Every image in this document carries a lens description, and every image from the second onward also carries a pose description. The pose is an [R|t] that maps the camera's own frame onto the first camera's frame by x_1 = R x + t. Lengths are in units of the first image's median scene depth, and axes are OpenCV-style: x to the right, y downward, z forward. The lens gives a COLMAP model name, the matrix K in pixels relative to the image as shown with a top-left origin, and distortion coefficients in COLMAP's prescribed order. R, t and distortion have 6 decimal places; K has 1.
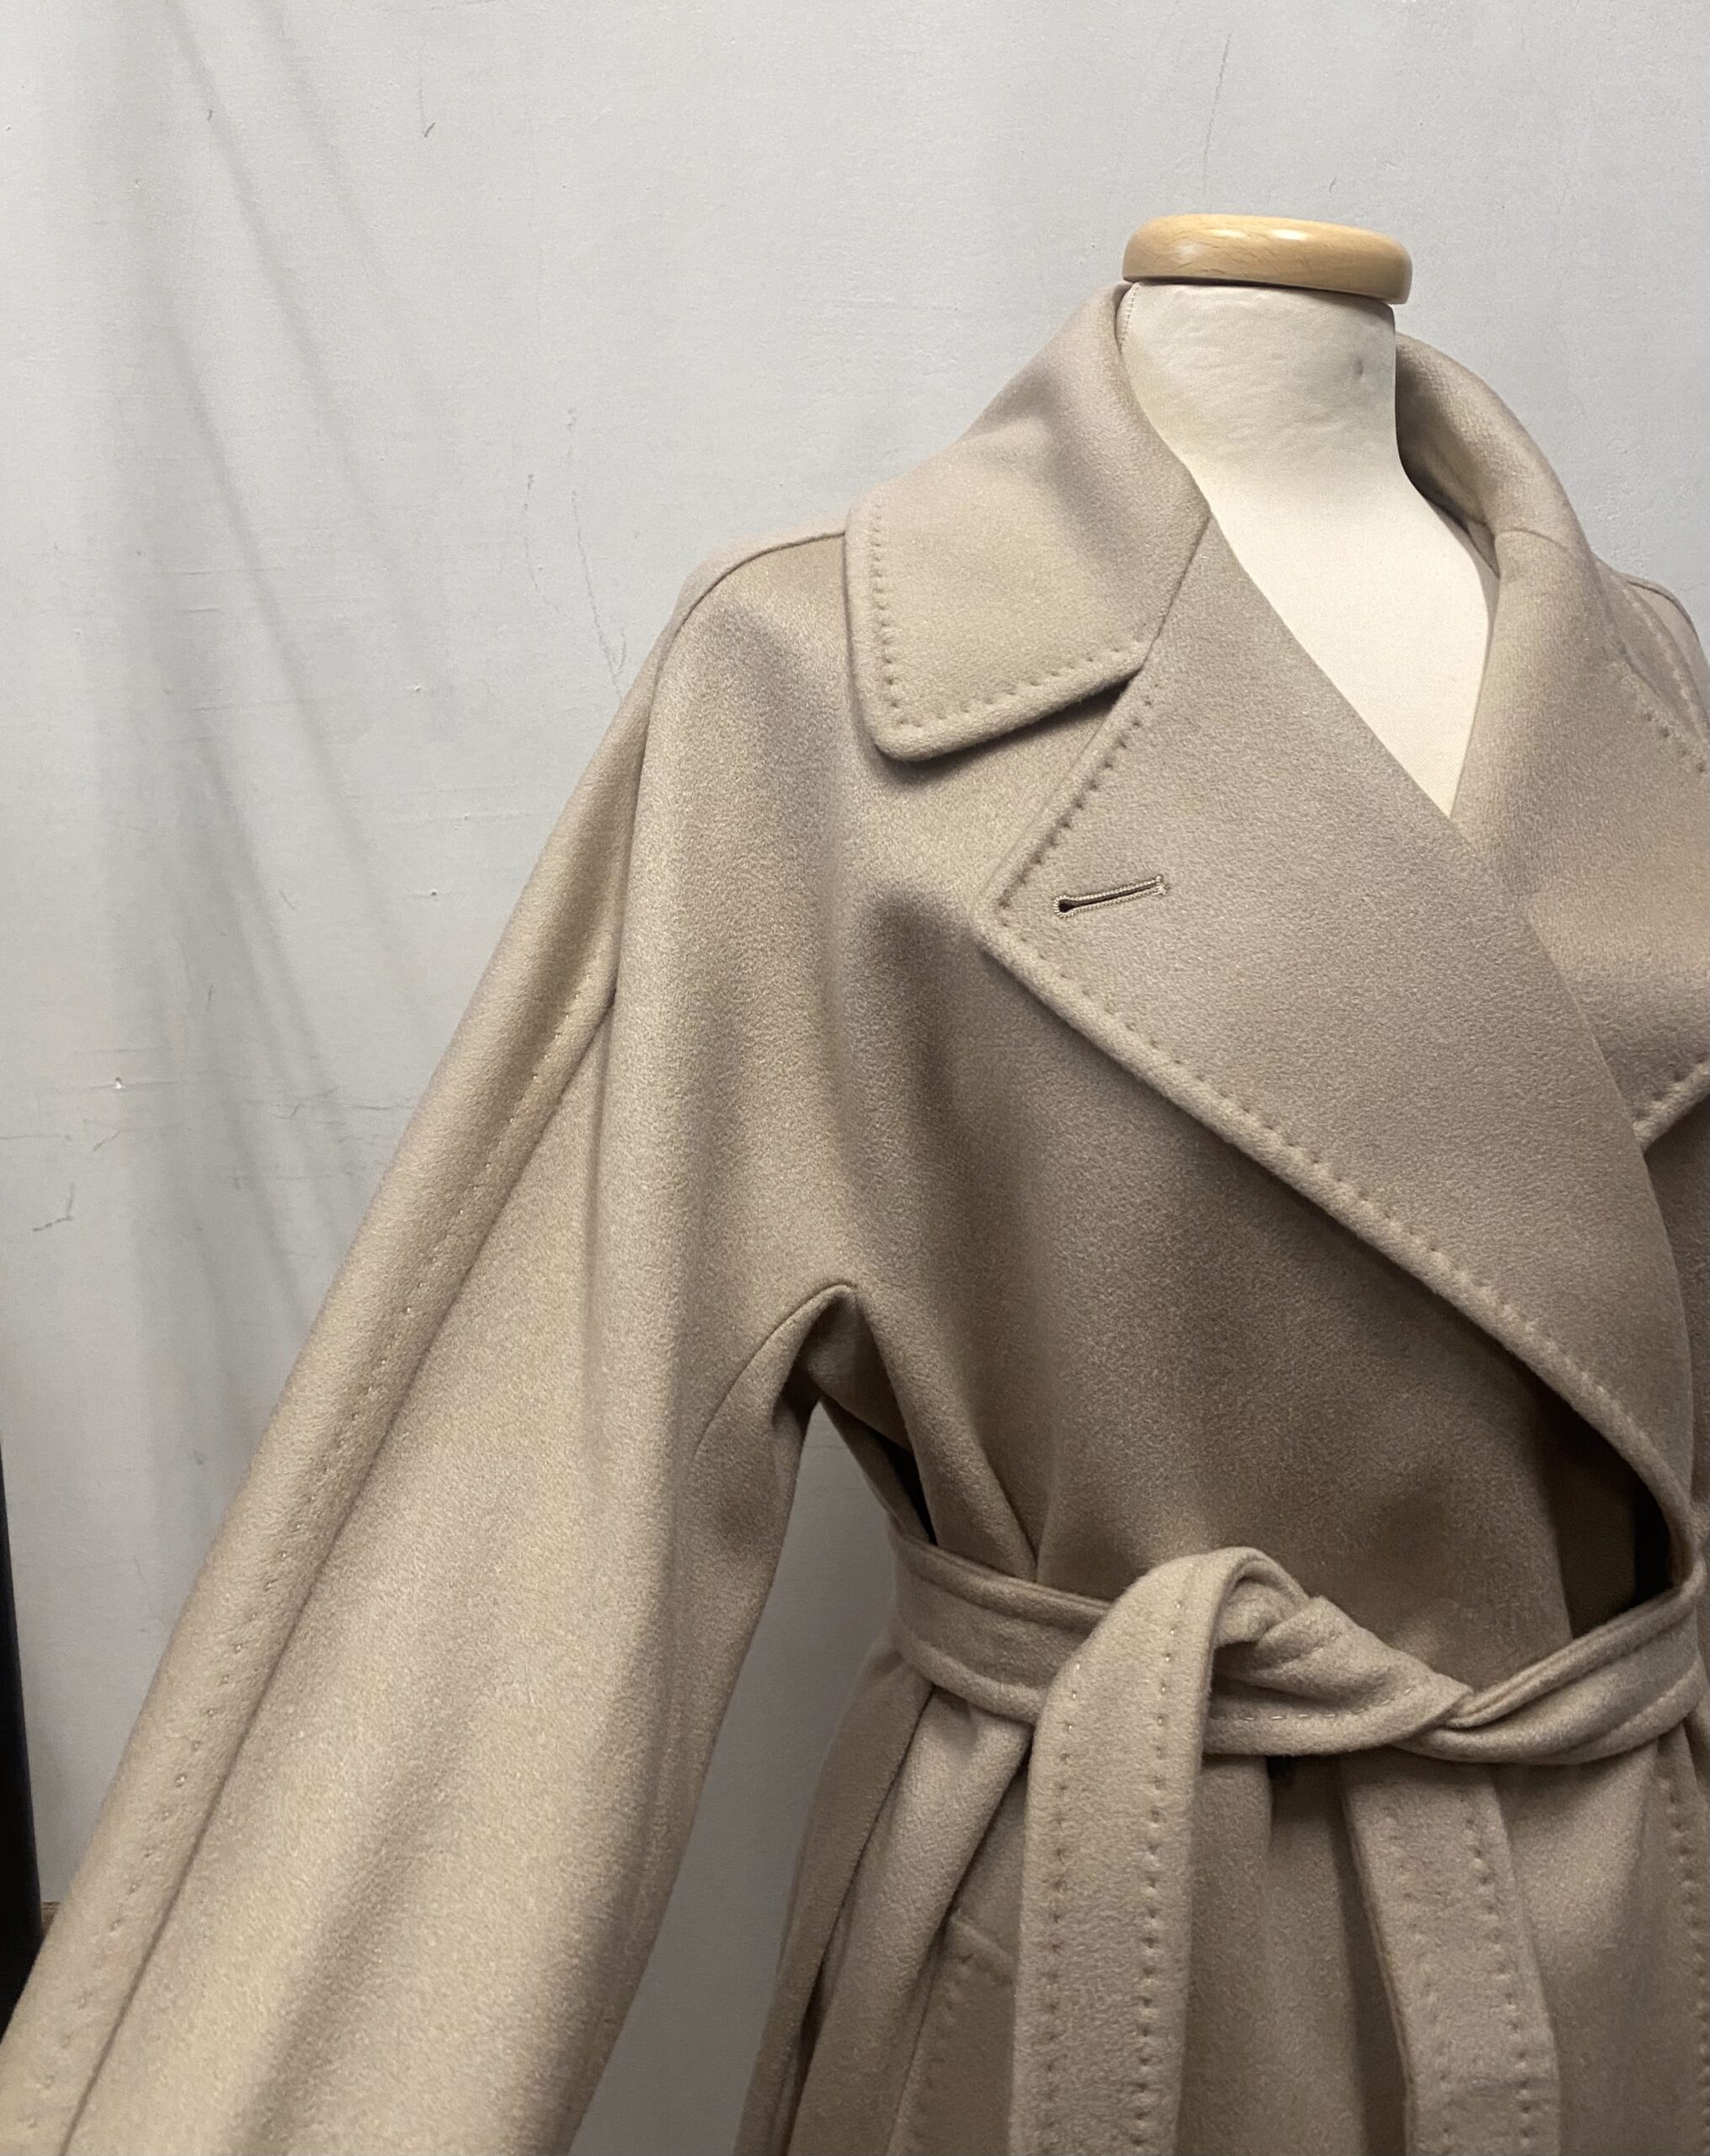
lens RADIAL K [[1793.0, 0, 836.0], [0, 1793.0, 1077.0], [0, 0, 1]] dist [0.044029, -0.014062]
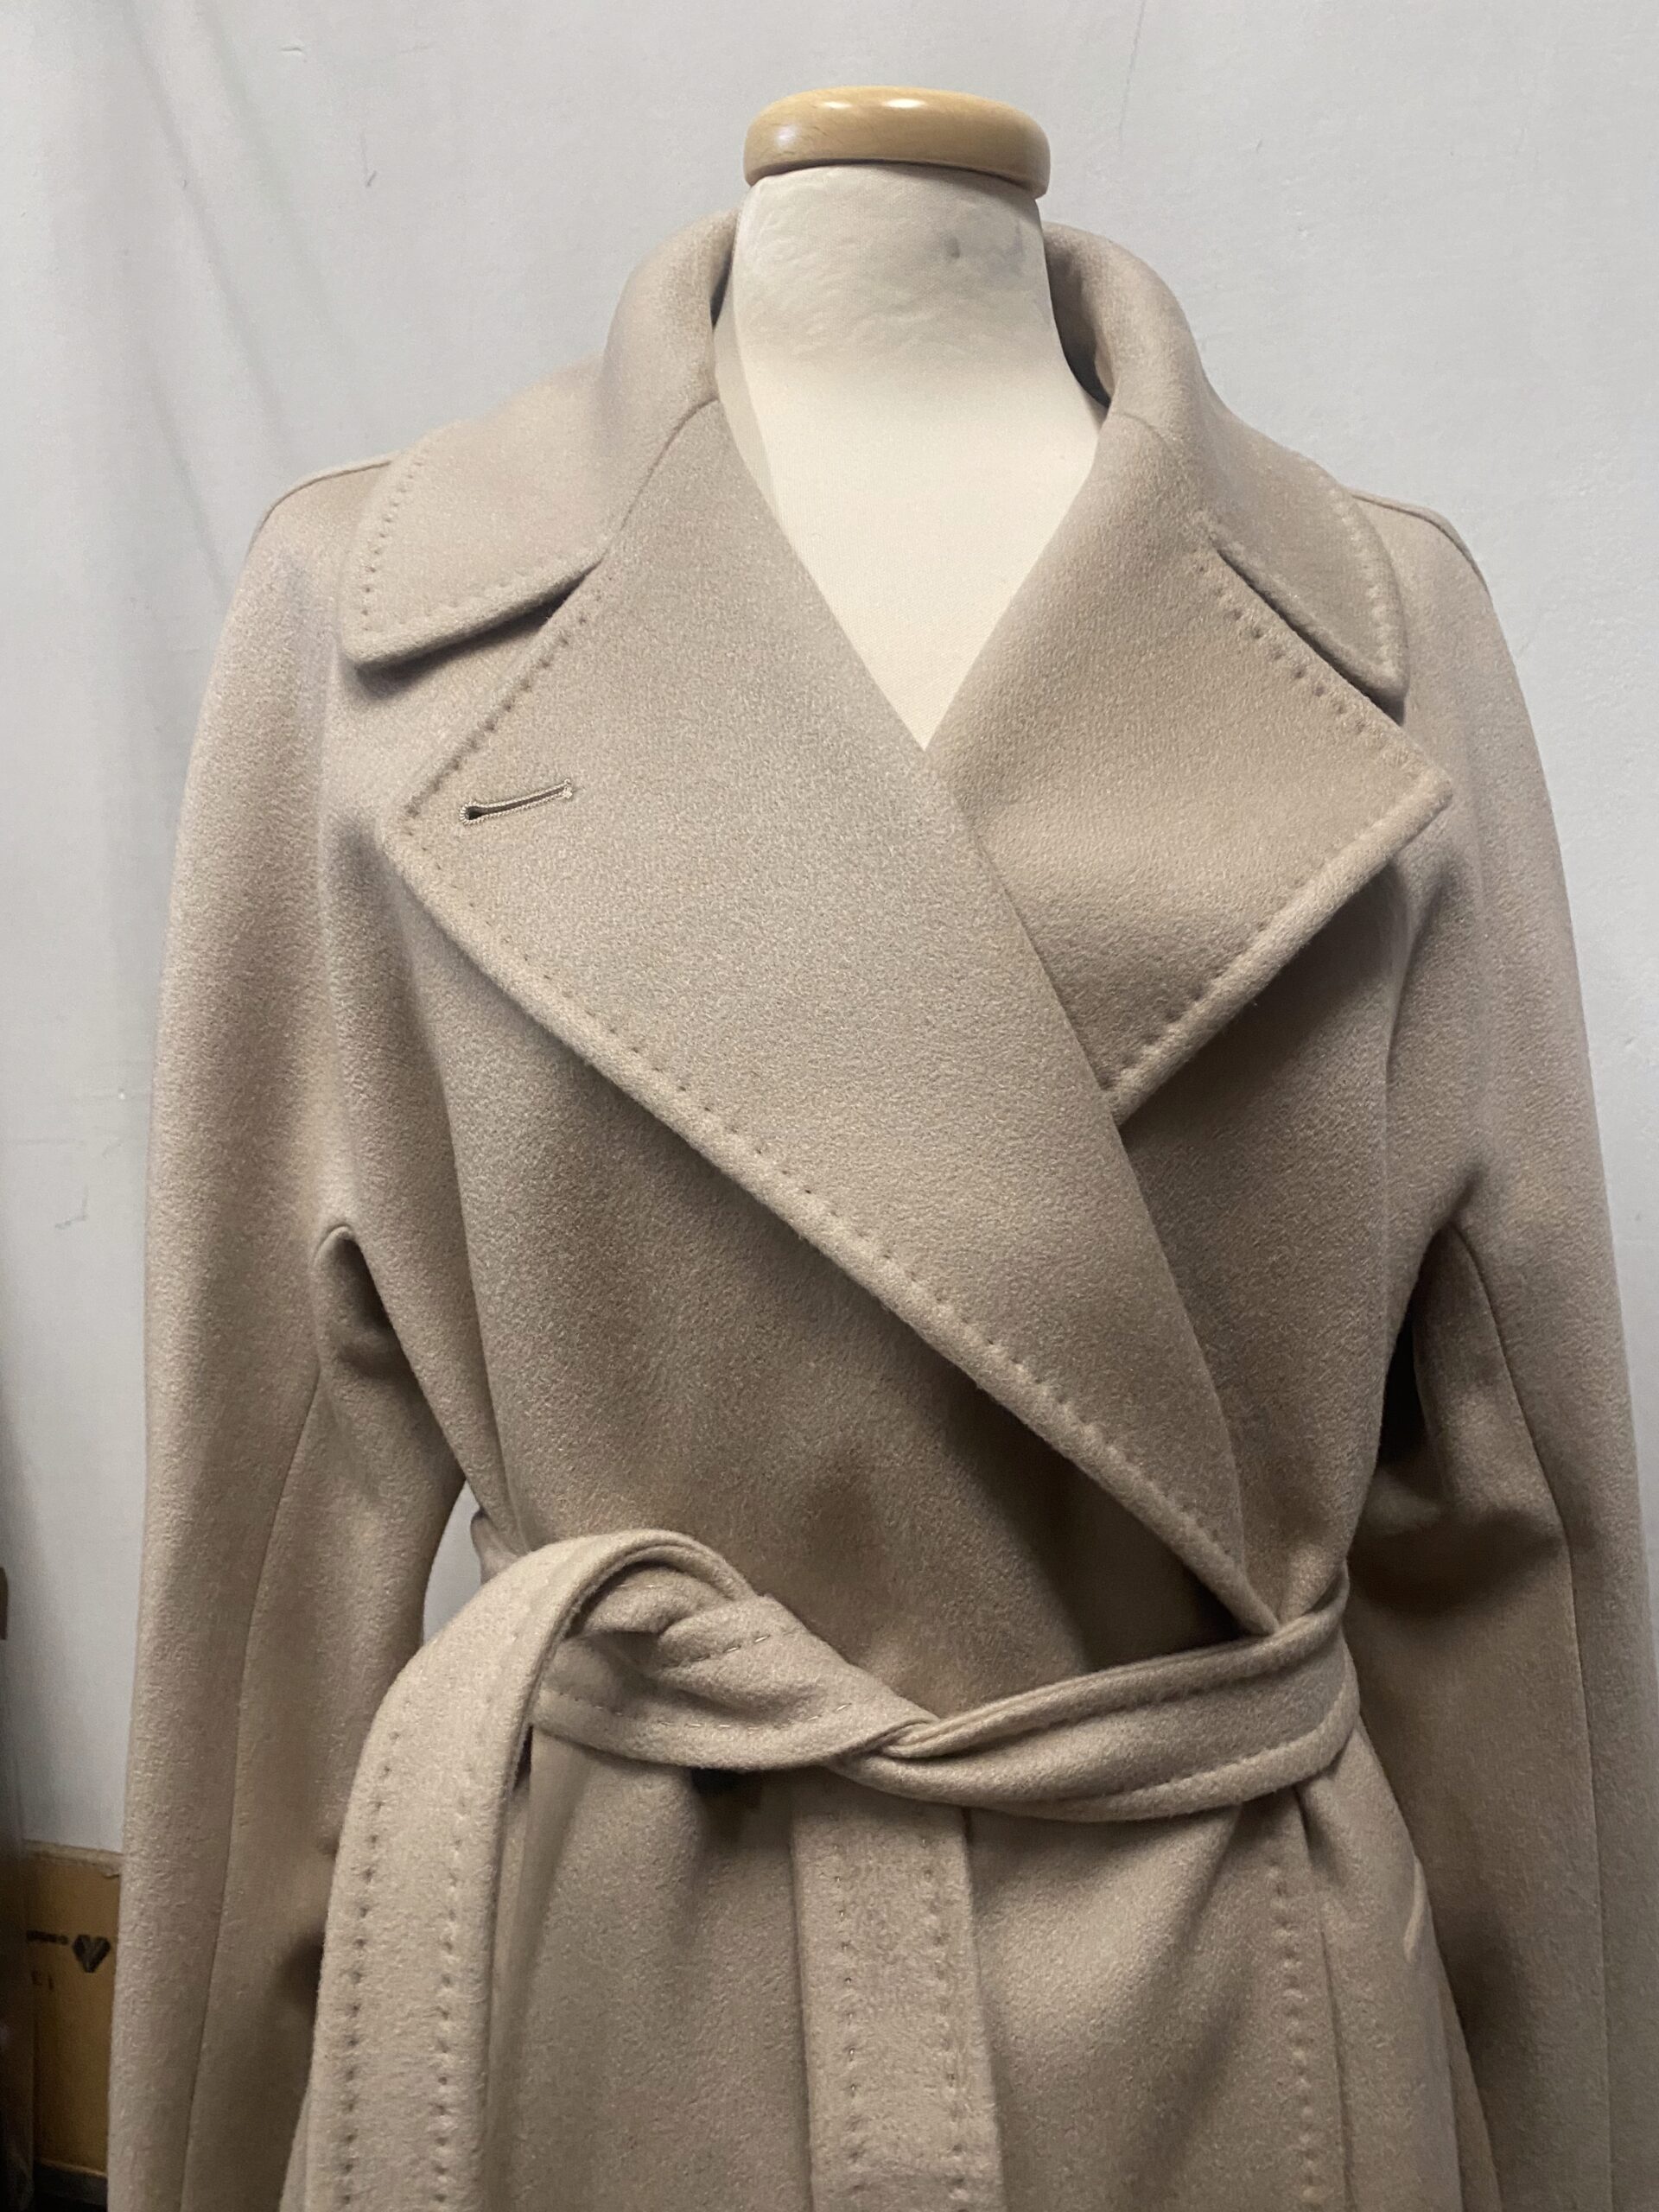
lens RADIAL K [[1707.6, 0, 794.2], [0, 1707.6, 1147.2], [0, 0, 1]] dist [0.051691, -0.040017]
pose [[0.975820, 0.031371, -0.216314, 0.465114], [-0.035839, 0.999217, -0.016762, 0.081330], [0.215619, 0.024109, 0.976180, 0.175163]]
